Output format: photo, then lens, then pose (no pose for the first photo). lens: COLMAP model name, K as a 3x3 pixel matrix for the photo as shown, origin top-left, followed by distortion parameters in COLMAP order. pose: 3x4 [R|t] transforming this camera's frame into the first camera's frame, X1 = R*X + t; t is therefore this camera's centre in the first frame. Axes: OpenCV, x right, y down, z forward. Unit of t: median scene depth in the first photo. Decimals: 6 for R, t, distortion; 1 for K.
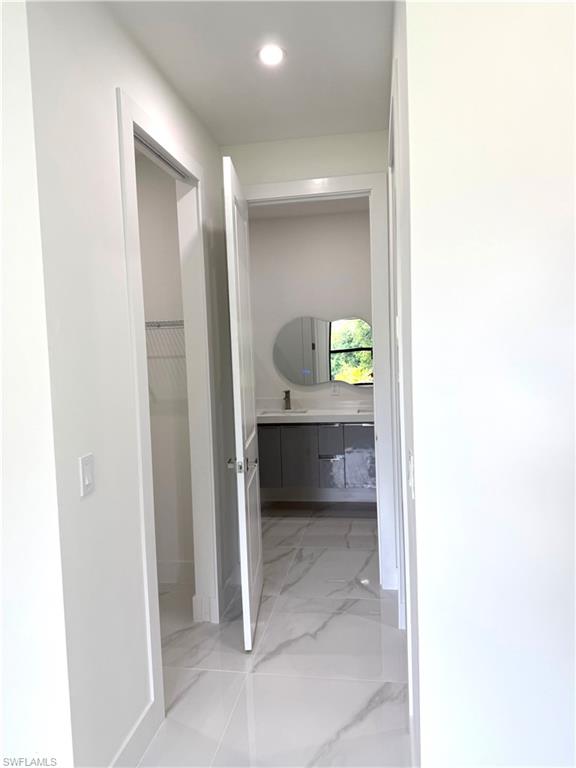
lens RADIAL K [[540.7, 0, 288.0], [0, 540.7, 384.0], [0, 0, 1]] dist [0.094874, -0.156326]
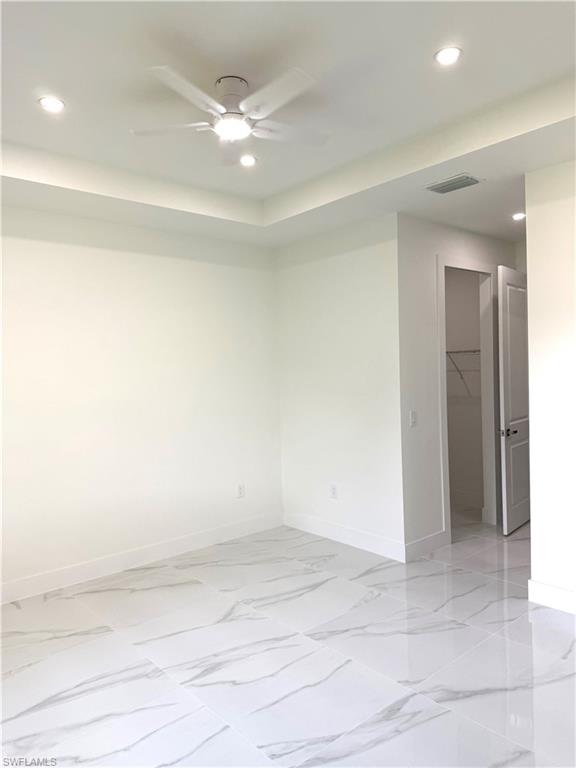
lens RADIAL K [[540.7, 0, 288.0], [0, 540.7, 384.0], [0, 0, 1]] dist [0.094874, -0.156326]
pose [[0.776120, 0.024553, -0.630107, 0.499363], [-0.036605, 0.999311, -0.006148, 0.027181], [0.629522, 0.027837, 0.776484, -0.870439]]
